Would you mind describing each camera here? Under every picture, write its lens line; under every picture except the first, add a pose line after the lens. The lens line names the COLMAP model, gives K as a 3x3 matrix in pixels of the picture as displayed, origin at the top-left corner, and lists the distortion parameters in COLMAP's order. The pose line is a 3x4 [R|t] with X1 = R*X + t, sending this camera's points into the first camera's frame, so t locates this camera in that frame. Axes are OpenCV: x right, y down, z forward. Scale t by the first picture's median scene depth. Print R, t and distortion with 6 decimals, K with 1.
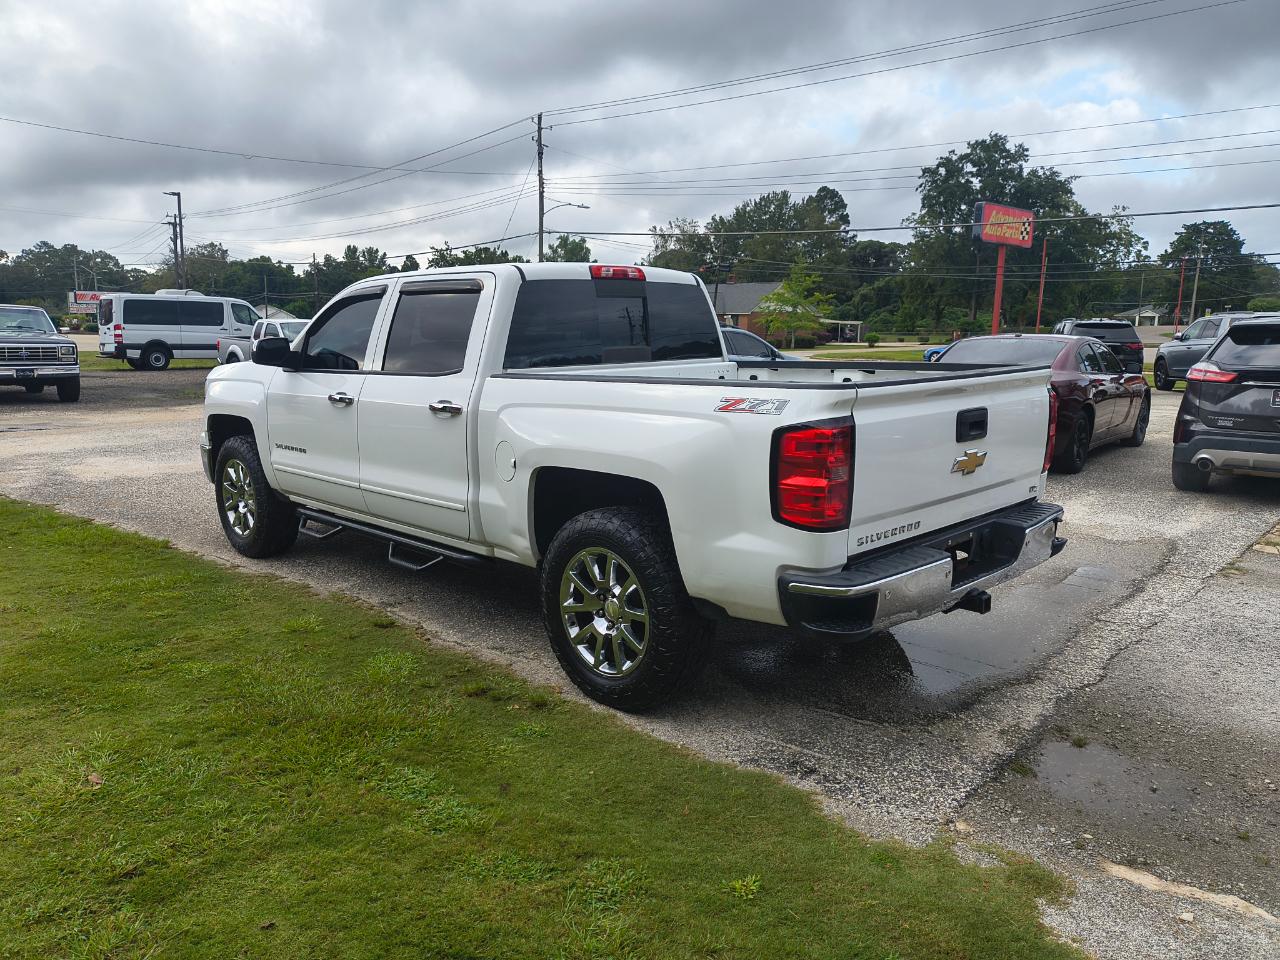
lens RADIAL K [[925.3, 0, 640.2], [0, 925.3, 466.7], [0, 0, 1]] dist [0.047951, -0.053098]
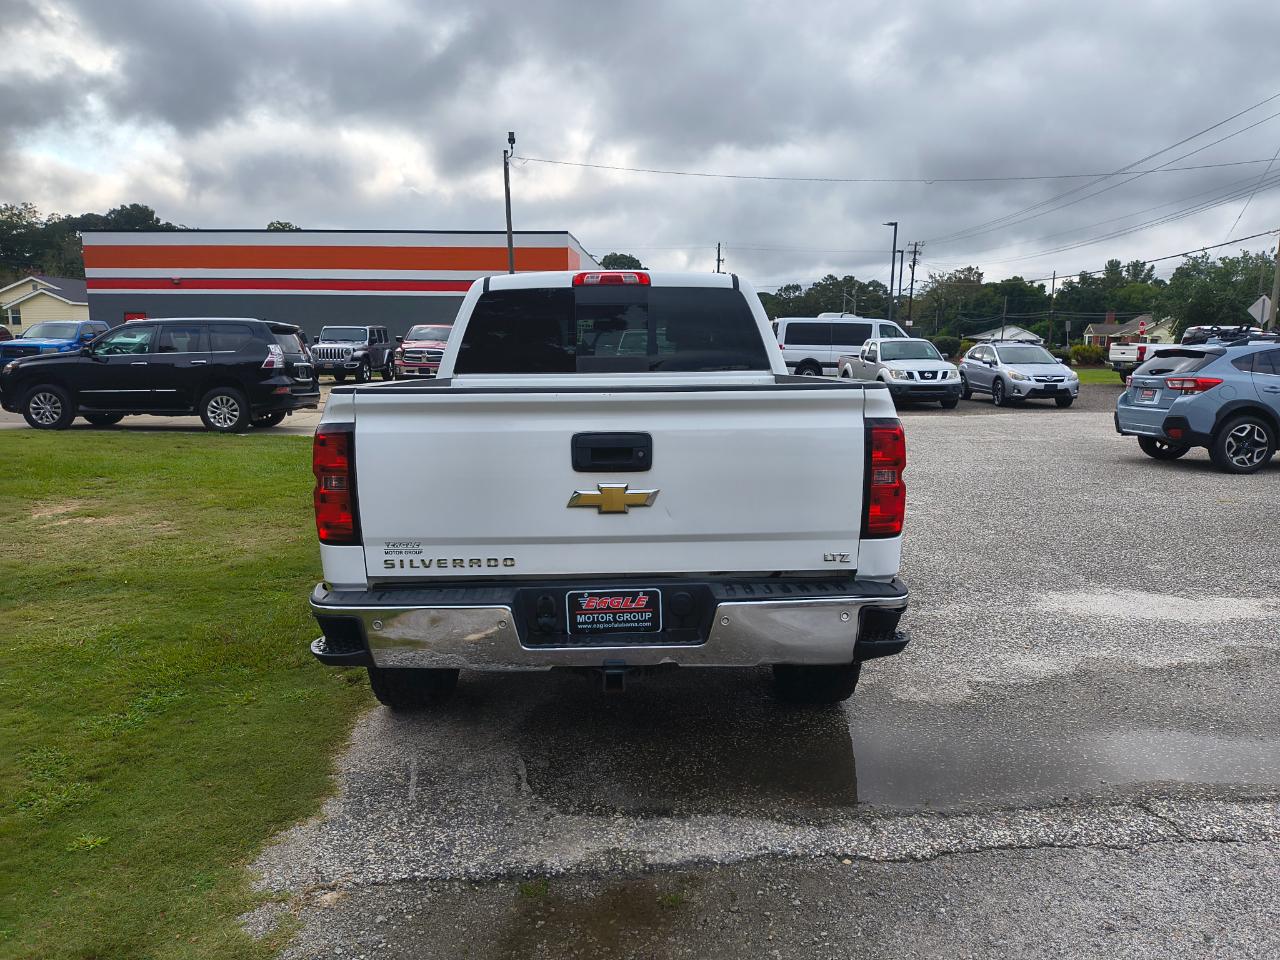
lens RADIAL K [[933.3, 0, 655.6], [0, 933.3, 475.3], [0, 0, 1]] dist [0.074423, -0.108062]
pose [[0.730555, 0.092565, -0.676551, 0.622170], [-0.102266, 0.994427, 0.025627, -0.033245], [0.675152, 0.050467, 0.735950, 0.296190]]
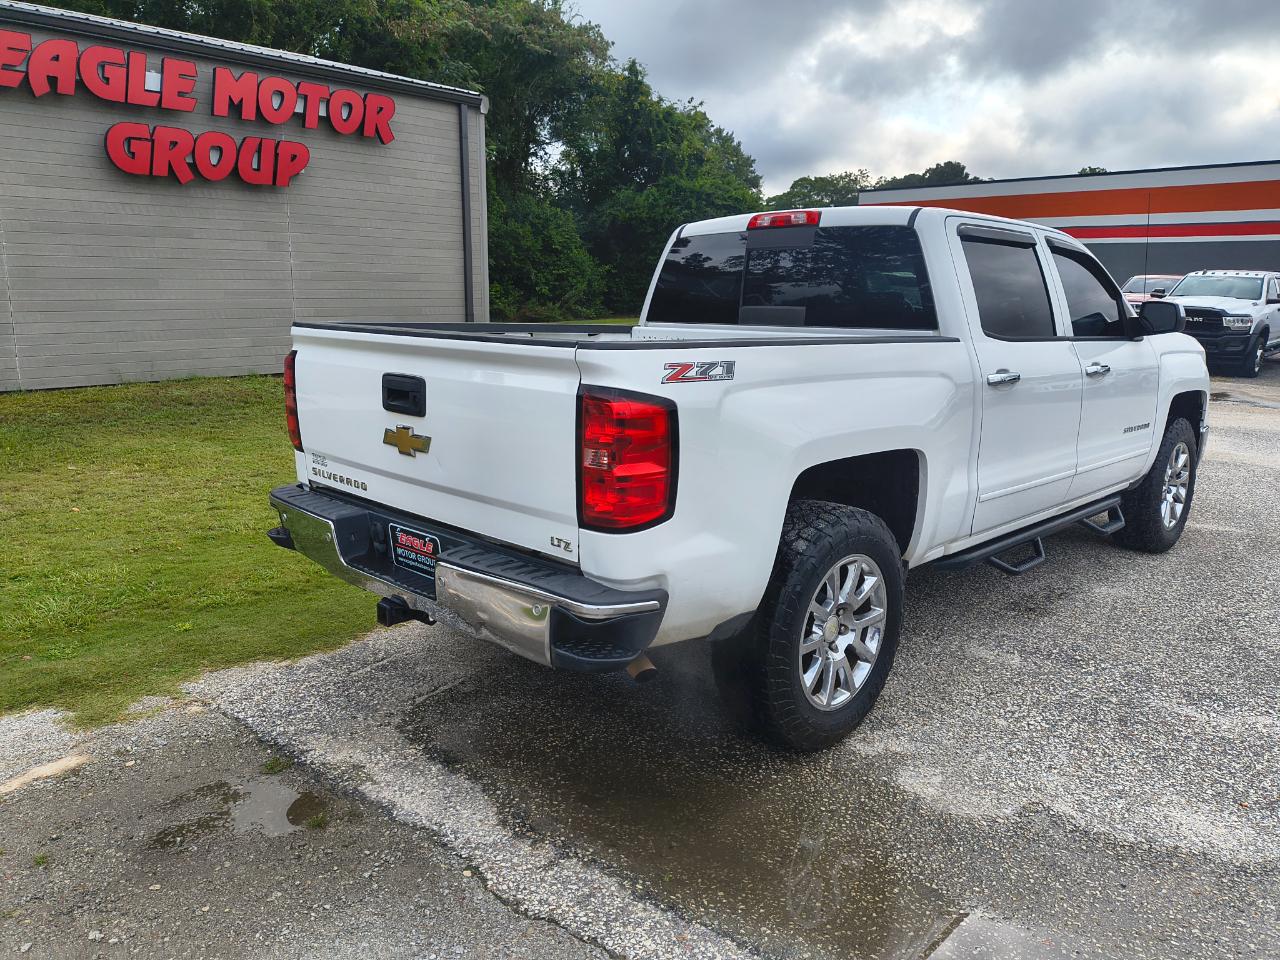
lens RADIAL K [[942.4, 0, 630.7], [0, 942.4, 473.1], [0, 0, 1]] dist [0.066181, -0.064557]
pose [[-0.009994, 0.187259, -0.982260, 0.790524], [-0.166524, 0.968280, 0.186288, -0.110702], [0.985987, 0.165432, 0.021506, 0.800152]]
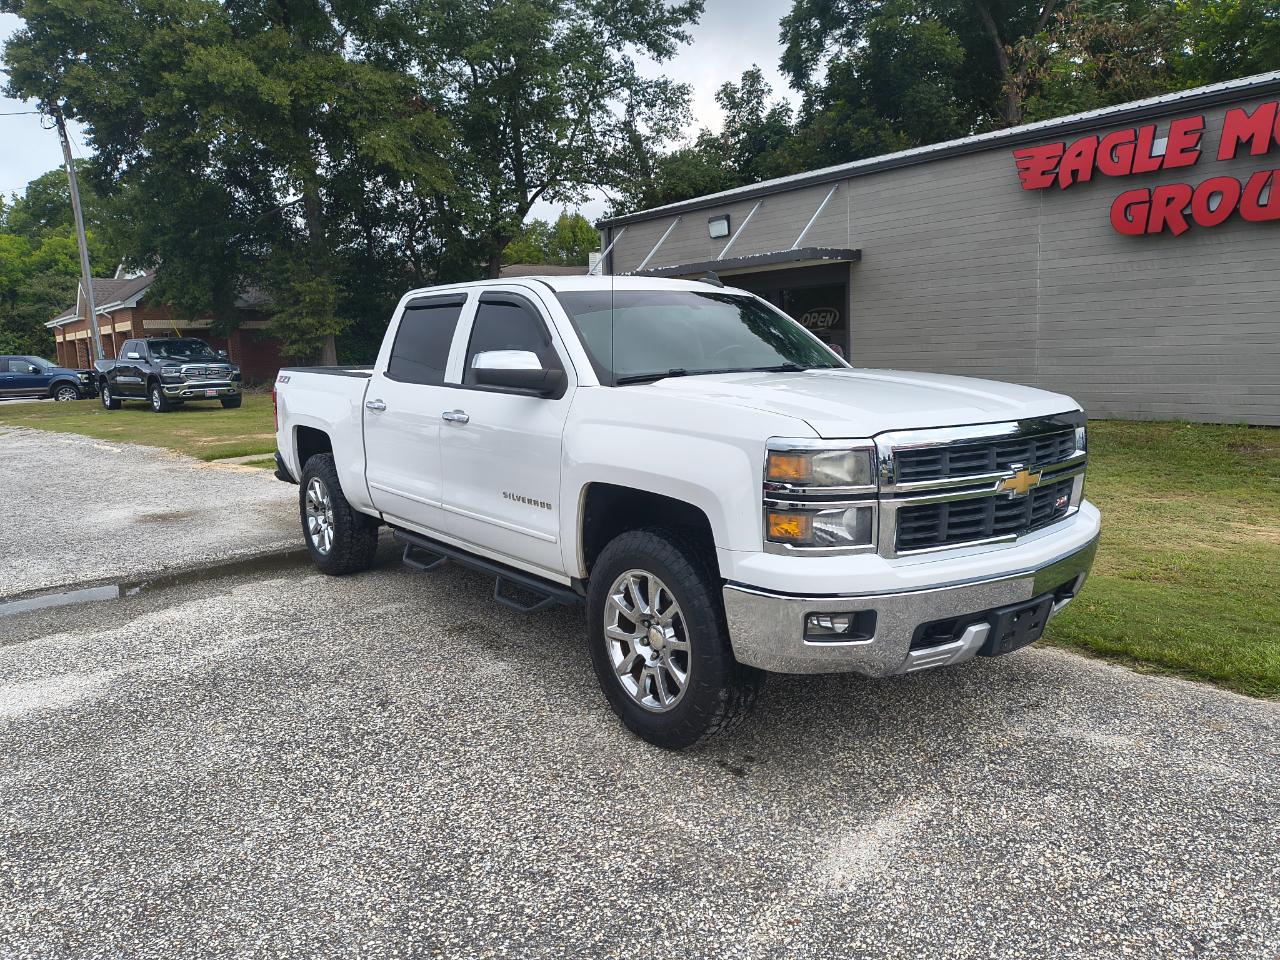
lens RADIAL K [[925.3, 0, 640.2], [0, 925.3, 466.7], [0, 0, 1]] dist [0.047951, -0.053098]
pose [[-0.991803, 0.005373, 0.127667, -0.344991], [0.041221, 0.959154, 0.279864, -0.298627], [-0.120949, 0.282832, -0.951513, 2.014646]]
